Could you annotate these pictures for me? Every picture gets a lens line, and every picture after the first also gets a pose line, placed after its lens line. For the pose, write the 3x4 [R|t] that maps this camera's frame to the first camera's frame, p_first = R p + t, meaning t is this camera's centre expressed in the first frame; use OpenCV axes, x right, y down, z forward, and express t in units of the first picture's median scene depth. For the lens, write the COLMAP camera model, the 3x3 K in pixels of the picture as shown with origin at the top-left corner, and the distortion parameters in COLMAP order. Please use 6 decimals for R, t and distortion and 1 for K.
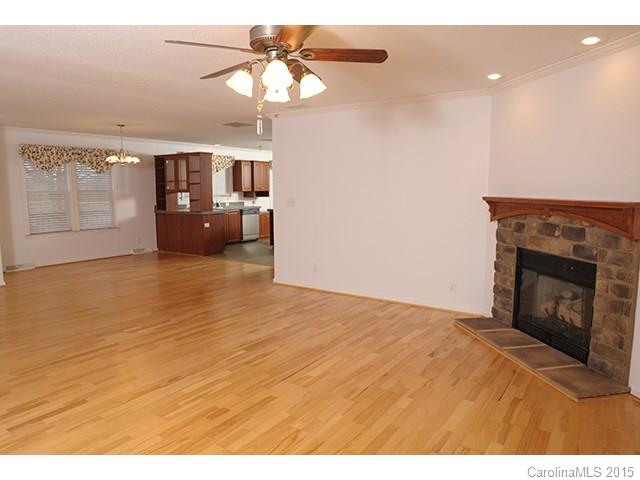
lens RADIAL K [[442.8, 0, 320.2], [0, 442.8, 243.5], [0, 0, 1]] dist [-0.008543, -0.007283]
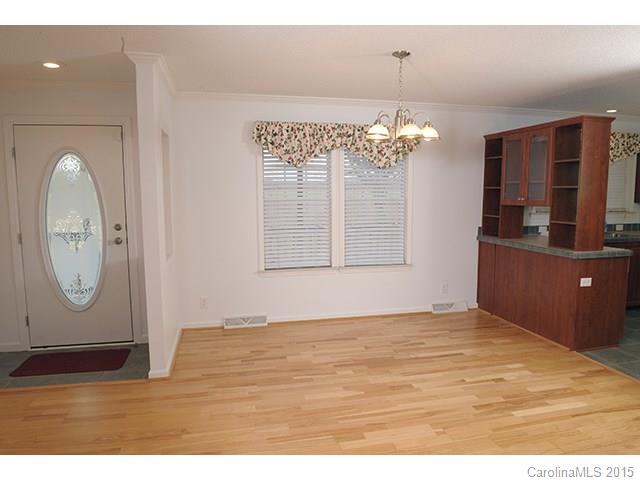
lens RADIAL K [[442.8, 0, 320.9], [0, 442.8, 238.4], [0, 0, 1]] dist [-0.008543, -0.007283]
pose [[0.731800, 0.070591, -0.677854, -0.203695], [-0.088176, 0.996068, 0.008536, -0.083560], [0.675791, 0.053524, 0.735147, 0.654634]]
